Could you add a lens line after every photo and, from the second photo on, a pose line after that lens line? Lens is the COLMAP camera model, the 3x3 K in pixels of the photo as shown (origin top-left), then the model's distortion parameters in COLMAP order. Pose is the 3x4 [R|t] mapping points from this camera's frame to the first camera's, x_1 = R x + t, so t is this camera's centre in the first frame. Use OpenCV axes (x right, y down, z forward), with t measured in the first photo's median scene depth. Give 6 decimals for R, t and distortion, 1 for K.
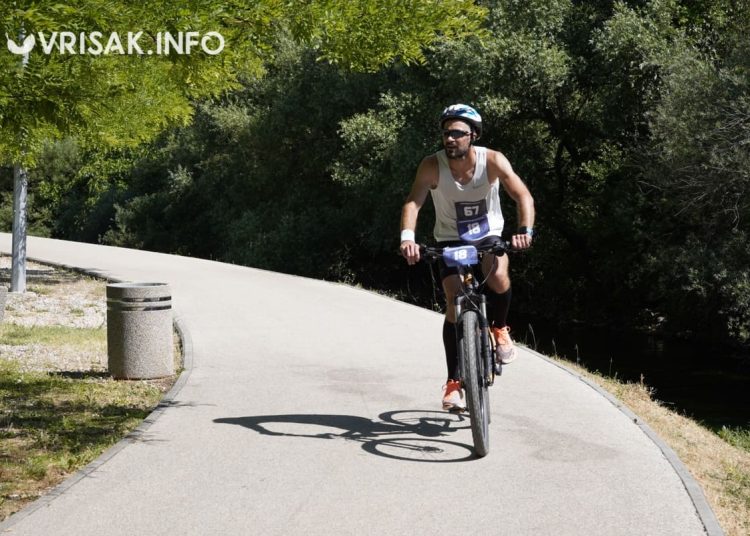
lens RADIAL K [[1482.5, 0, 375.0], [0, 1482.5, 268.0], [0, 0, 1]] dist [0.026039, -0.035617]
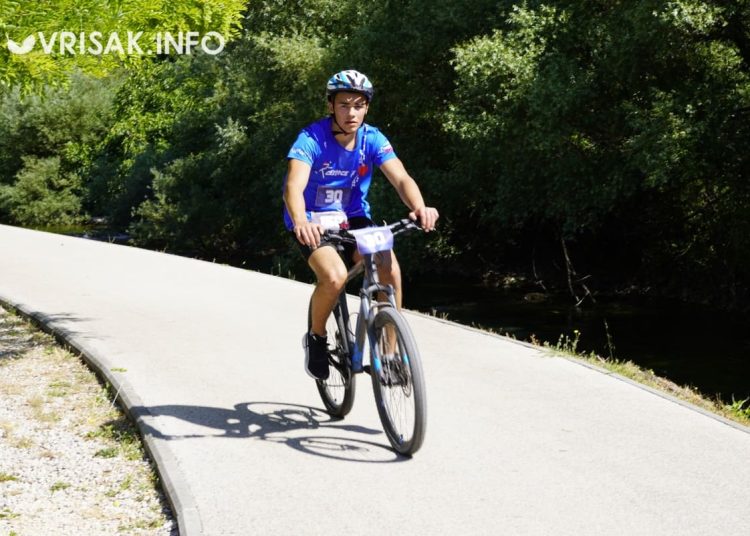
lens RADIAL K [[1599.7, 0, 375.0], [0, 1599.7, 268.0], [0, 0, 1]] dist [0.007426, 0.367331]
pose [[0.998780, -0.023487, -0.043447, -0.033340], [0.024644, 0.999350, 0.026296, -0.017181], [0.042801, -0.027335, 0.998710, 0.259723]]
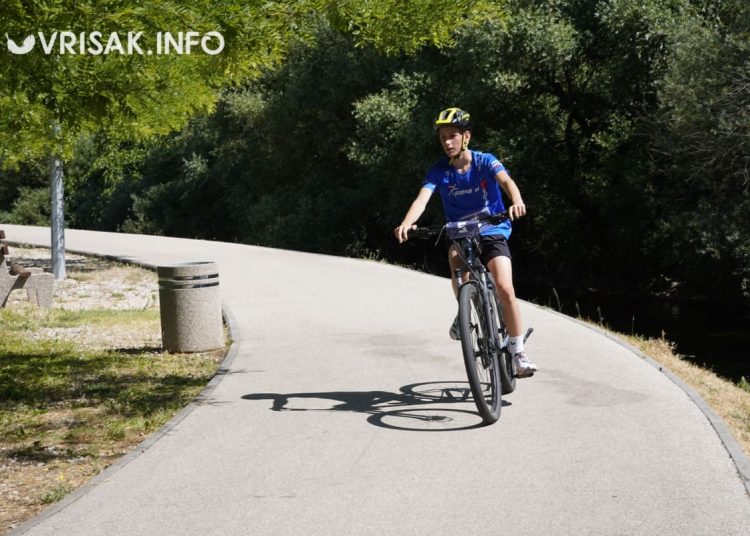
lens RADIAL K [[1479.1, 0, 374.1], [0, 1479.1, 256.5], [0, 0, 1]] dist [-0.013102, 0.478118]
pose [[0.999118, -0.041051, -0.008850, -0.005466], [0.041100, 0.999141, 0.005319, 0.001974], [0.008624, -0.005678, 0.999947, -0.020964]]
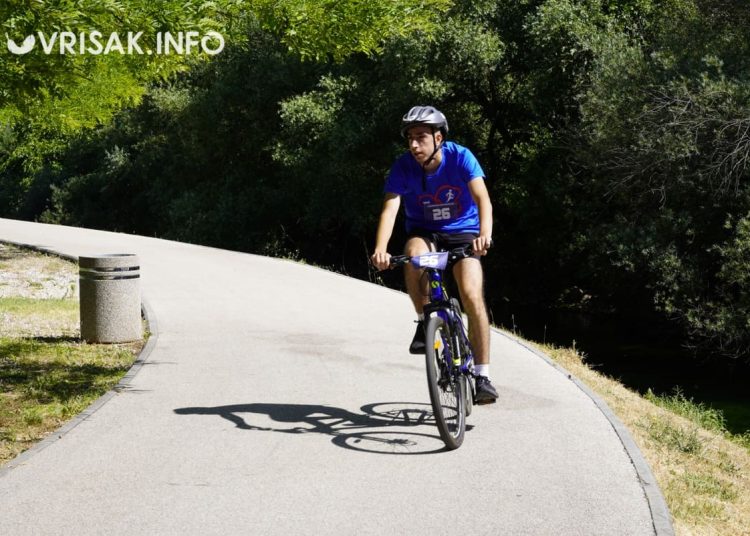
lens RADIAL K [[1479.7, 0, 354.8], [0, 1479.7, 269.2], [0, 0, 1]] dist [0.006582, 0.282061]
pose [[0.999442, 0.000015, 0.033394, -0.005918], [-0.000458, 0.999912, 0.013264, 0.002381], [-0.033391, -0.013272, 0.999354, -0.026499]]
